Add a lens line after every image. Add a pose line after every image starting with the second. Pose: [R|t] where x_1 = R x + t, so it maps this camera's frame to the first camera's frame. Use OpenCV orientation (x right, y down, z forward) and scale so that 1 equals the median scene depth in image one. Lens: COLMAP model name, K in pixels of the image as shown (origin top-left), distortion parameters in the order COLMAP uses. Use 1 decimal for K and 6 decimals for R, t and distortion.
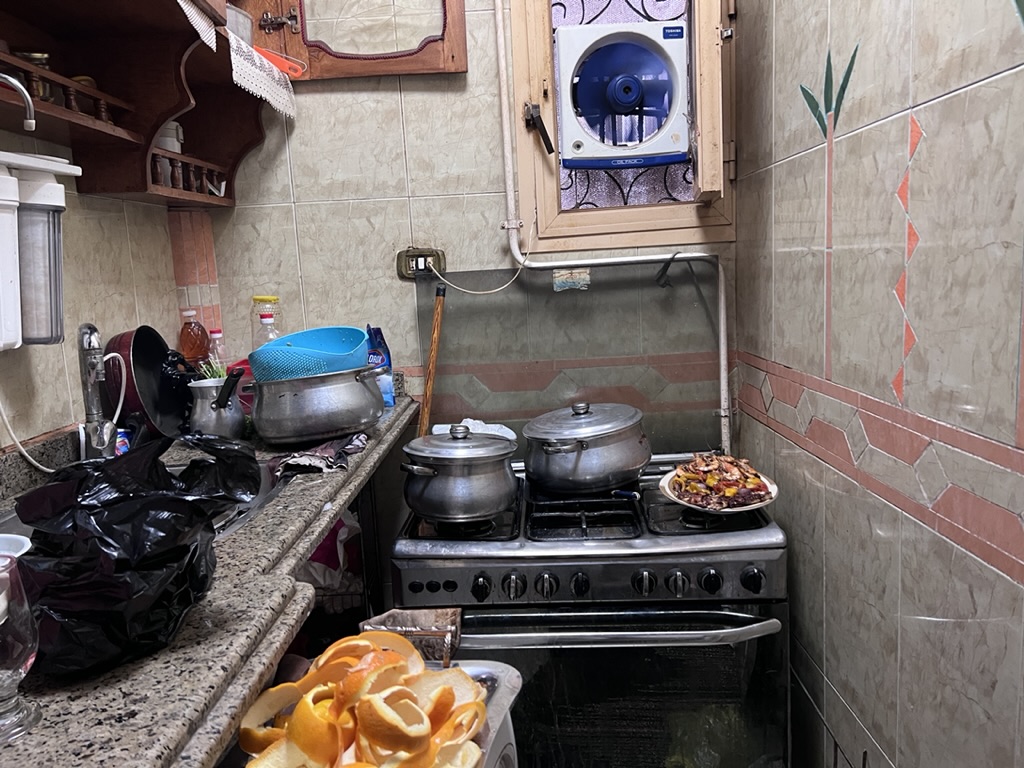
lens RADIAL K [[760.9, 0, 512.7], [0, 760.9, 381.4], [0, 0, 1]] dist [0.045008, -0.042858]
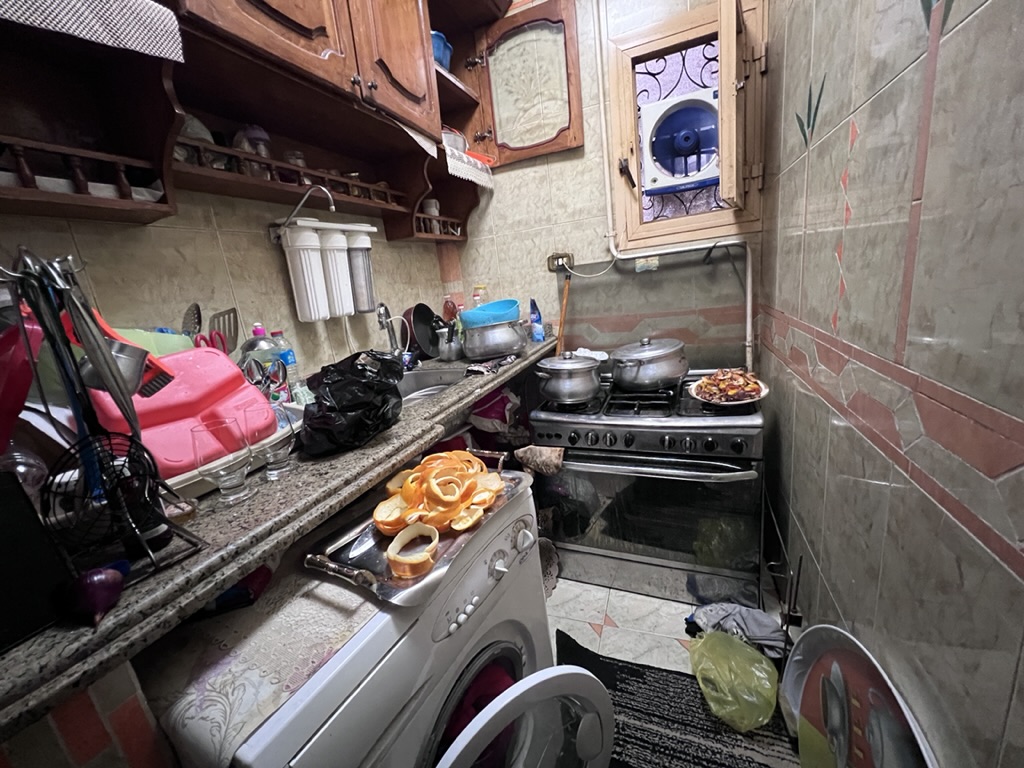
lens RADIAL K [[404.5, 0, 512.4], [0, 404.5, 382.3], [0, 0, 1]] dist [-0.002062, 0.000254]
pose [[0.931710, 0.027225, -0.362182, 0.159238], [0.018263, 0.992413, 0.121581, 0.011889], [0.362744, -0.119893, 0.924144, 0.048397]]
